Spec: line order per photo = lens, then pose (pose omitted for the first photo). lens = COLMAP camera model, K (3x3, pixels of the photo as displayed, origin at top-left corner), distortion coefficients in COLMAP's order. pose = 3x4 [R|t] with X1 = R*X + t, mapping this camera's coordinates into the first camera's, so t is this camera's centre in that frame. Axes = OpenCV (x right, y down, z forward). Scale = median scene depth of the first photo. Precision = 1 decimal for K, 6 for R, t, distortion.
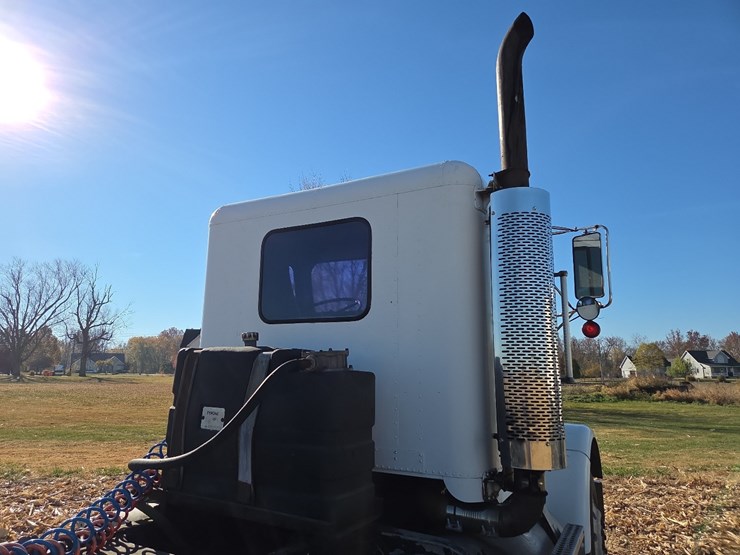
lens RADIAL K [[491.3, 0, 368.2], [0, 491.3, 278.5], [0, 0, 1]] dist [0.073493, -0.067853]
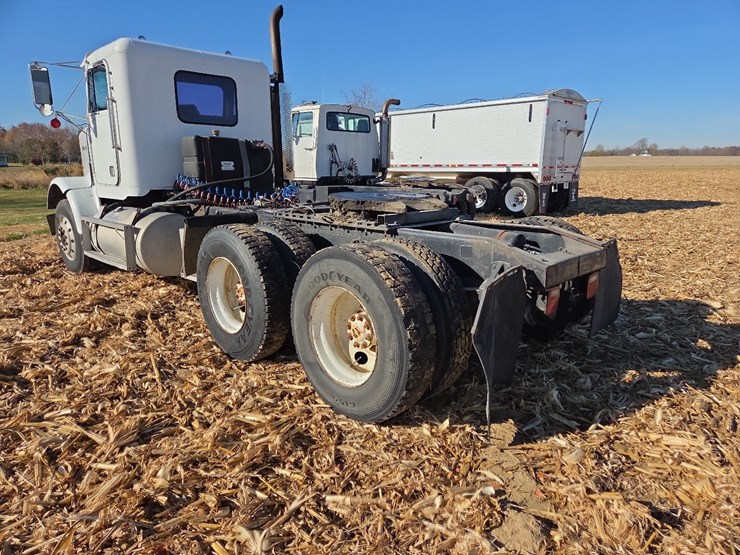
lens RADIAL K [[491.3, 0, 368.2], [0, 491.3, 278.5], [0, 0, 1]] dist [0.073493, -0.067853]
pose [[0.286584, -0.220234, 0.932398, -2.232207], [-0.173426, 0.945217, 0.276566, 0.004035], [-0.942228, -0.240962, 0.232690, -0.337002]]
